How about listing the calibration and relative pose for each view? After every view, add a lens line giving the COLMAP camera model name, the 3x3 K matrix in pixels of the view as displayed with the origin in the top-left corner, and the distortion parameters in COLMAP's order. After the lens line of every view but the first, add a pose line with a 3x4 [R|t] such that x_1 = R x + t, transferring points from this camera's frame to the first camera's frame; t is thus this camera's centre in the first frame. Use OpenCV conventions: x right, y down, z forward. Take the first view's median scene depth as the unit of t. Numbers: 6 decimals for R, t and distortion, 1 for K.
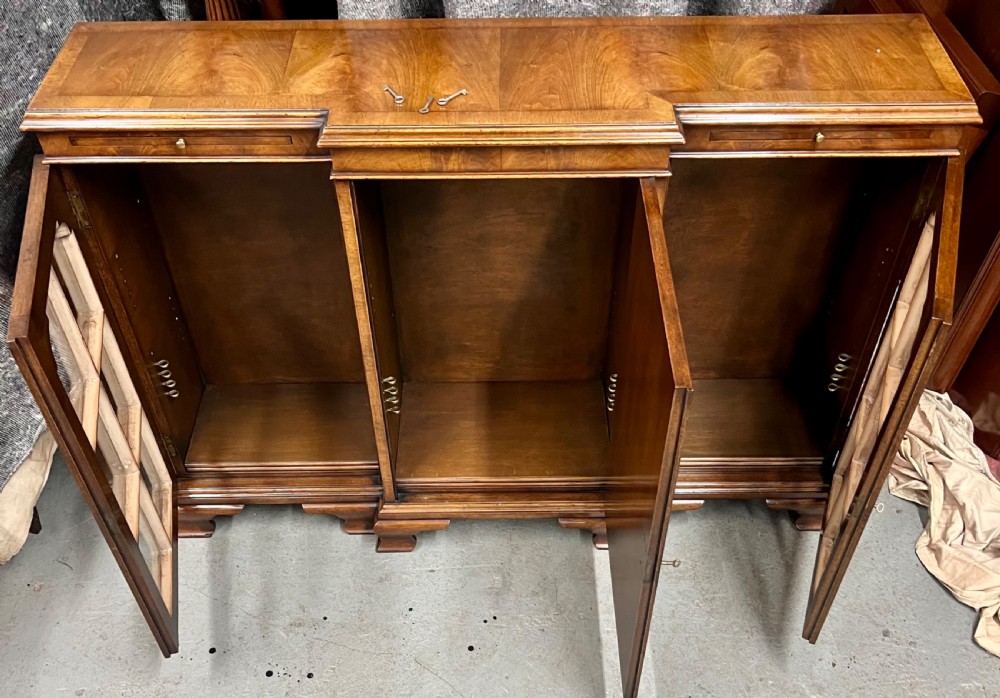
lens RADIAL K [[988.6, 0, 500.1], [0, 988.6, 444.0], [0, 0, 1]] dist [0.015329, -0.004481]
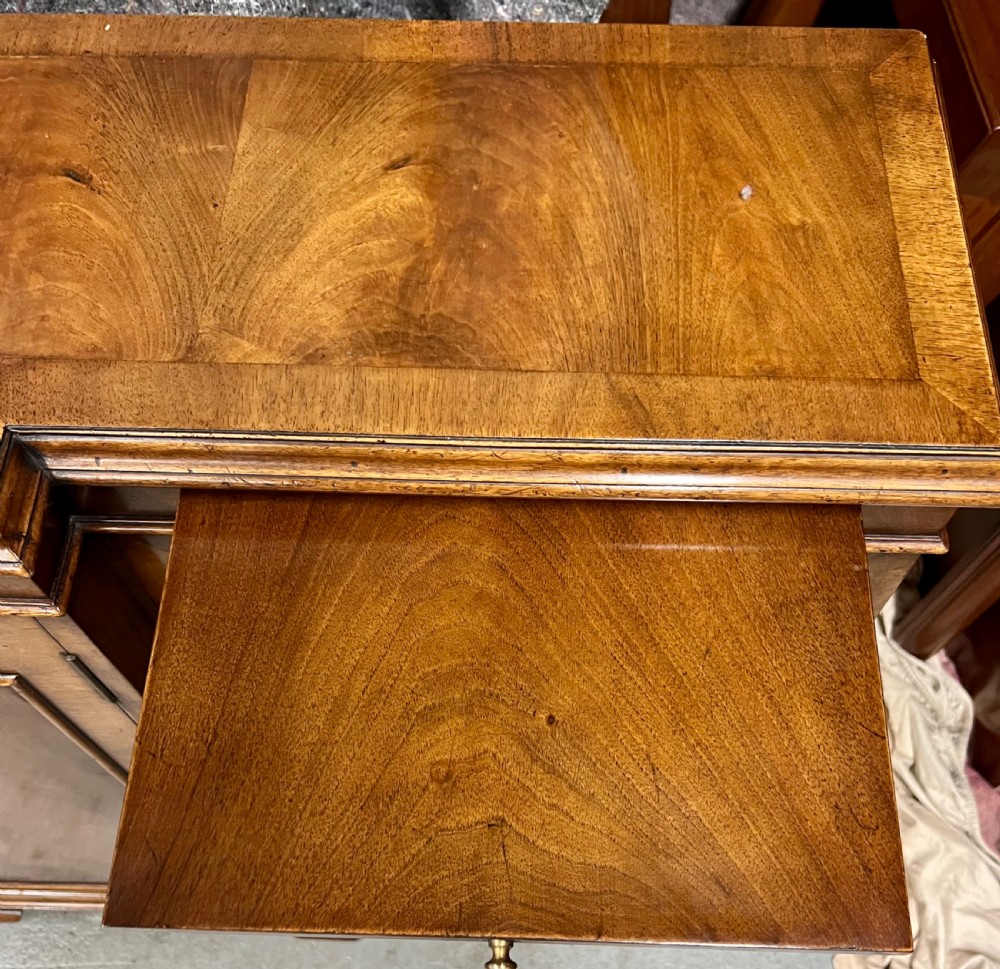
lens RADIAL K [[1045.6, 0, 501.1], [0, 1045.6, 633.4], [0, 0, 1]] dist [0.009632, -0.009504]
pose [[0.999436, 0.032055, -0.010016, 0.312195], [-0.027845, 0.957687, 0.286462, -0.356709], [0.018775, -0.286022, 0.958039, 0.639706]]
